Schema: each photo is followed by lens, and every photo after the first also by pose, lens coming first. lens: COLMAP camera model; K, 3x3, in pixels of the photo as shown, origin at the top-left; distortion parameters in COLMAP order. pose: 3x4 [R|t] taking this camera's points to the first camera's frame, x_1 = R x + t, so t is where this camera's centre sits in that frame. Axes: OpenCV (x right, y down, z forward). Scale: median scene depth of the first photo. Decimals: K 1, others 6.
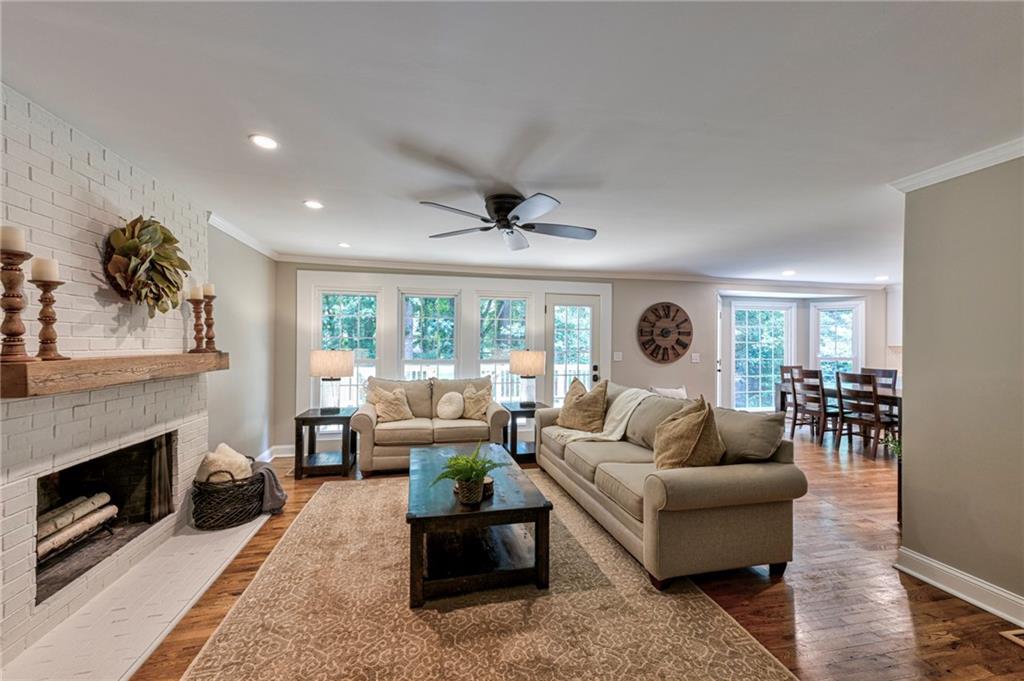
lens RADIAL K [[402.8, 0, 509.9], [0, 402.8, 343.8], [0, 0, 1]] dist [0.021785, 0.000696]
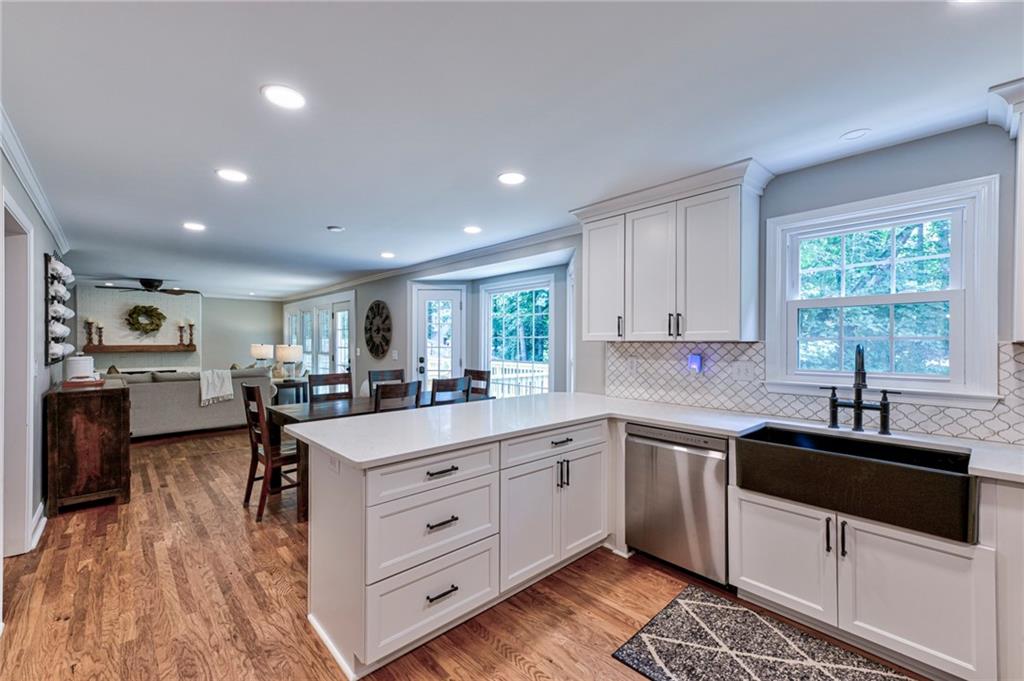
lens RADIAL K [[419.9, 0, 523.2], [0, 419.9, 345.0], [0, 0, 1]] dist [0.012640, -0.001256]
pose [[0.505918, 0.002324, -0.862578, 1.567490], [0.002806, 0.999987, 0.004339, 0.008606], [0.862577, -0.004615, 0.505905, 0.802908]]
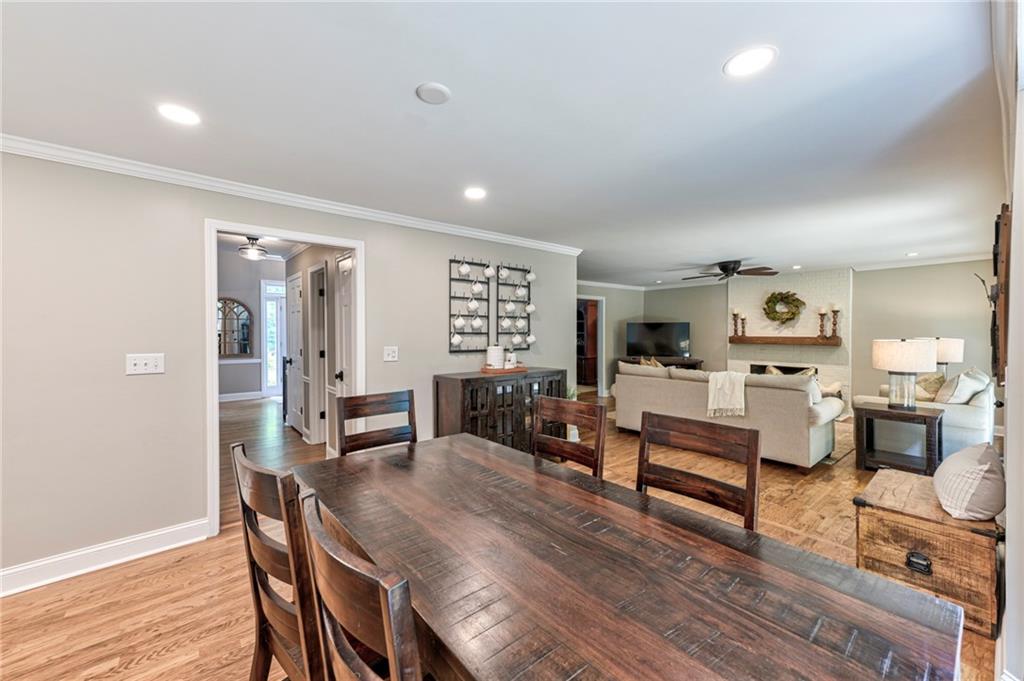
lens RADIAL K [[402.8, 0, 505.8], [0, 402.8, 338.8], [0, 0, 1]] dist [0.021785, 0.000696]
pose [[-0.898223, 0.001277, -0.439539, 0.951223], [-0.005640, 0.999880, 0.014431, 0.005221], [0.439504, 0.015442, -0.898108, 1.169191]]
